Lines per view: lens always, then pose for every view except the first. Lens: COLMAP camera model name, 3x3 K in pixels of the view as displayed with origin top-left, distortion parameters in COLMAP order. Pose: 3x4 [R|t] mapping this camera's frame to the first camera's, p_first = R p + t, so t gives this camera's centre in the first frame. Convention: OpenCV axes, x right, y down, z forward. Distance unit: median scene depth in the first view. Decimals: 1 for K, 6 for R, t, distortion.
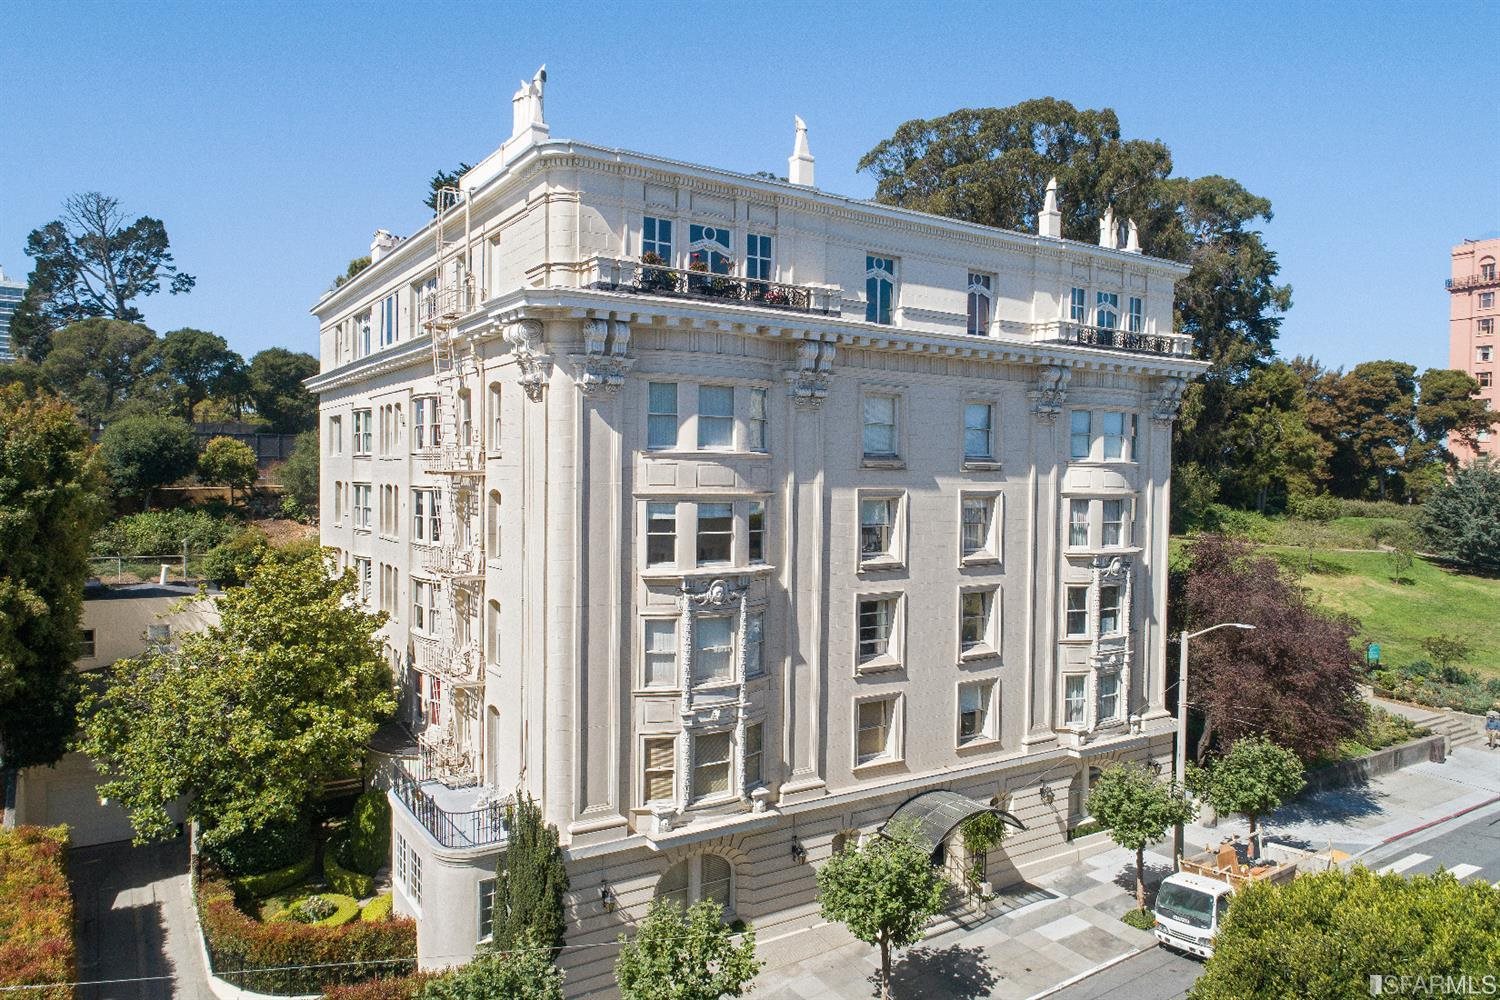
lens RADIAL K [[1018.5, 0, 751.6], [0, 1018.5, 500.5], [0, 0, 1]] dist [-0.010253, 0.007113]
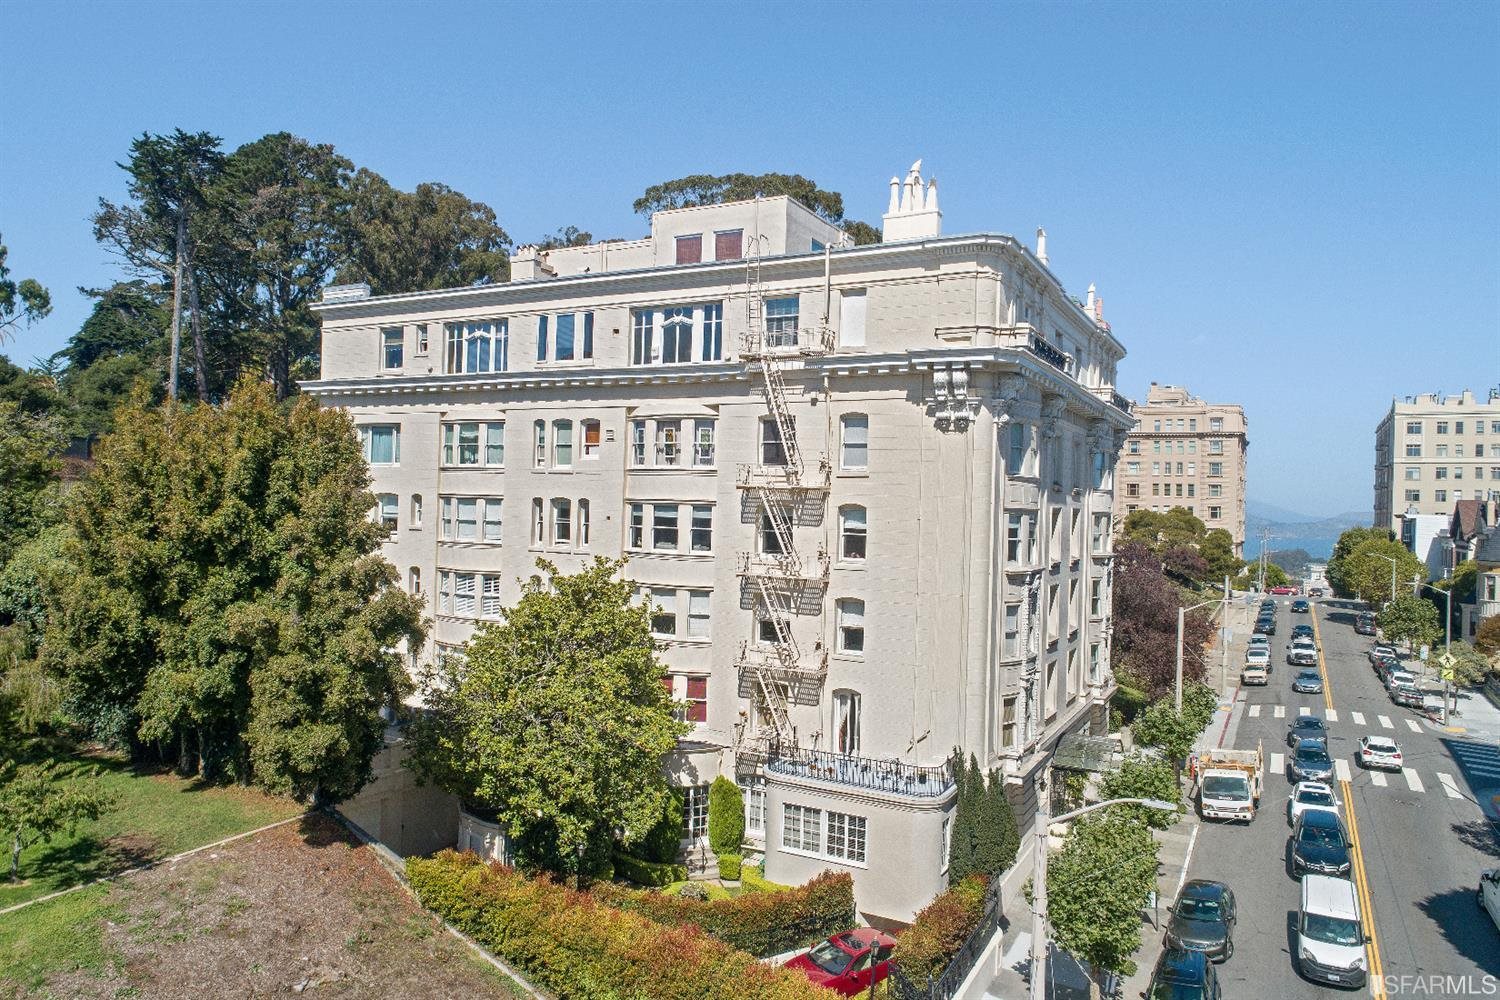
lens RADIAL K [[1018.5, 0, 752.4], [0, 1018.5, 503.2], [0, 0, 1]] dist [-0.010253, 0.007113]
pose [[0.880084, 0.009711, 0.474719, -0.956818], [-0.000264, 0.999801, -0.019964, 0.012510], [-0.474818, 0.017445, 0.879911, 0.017245]]
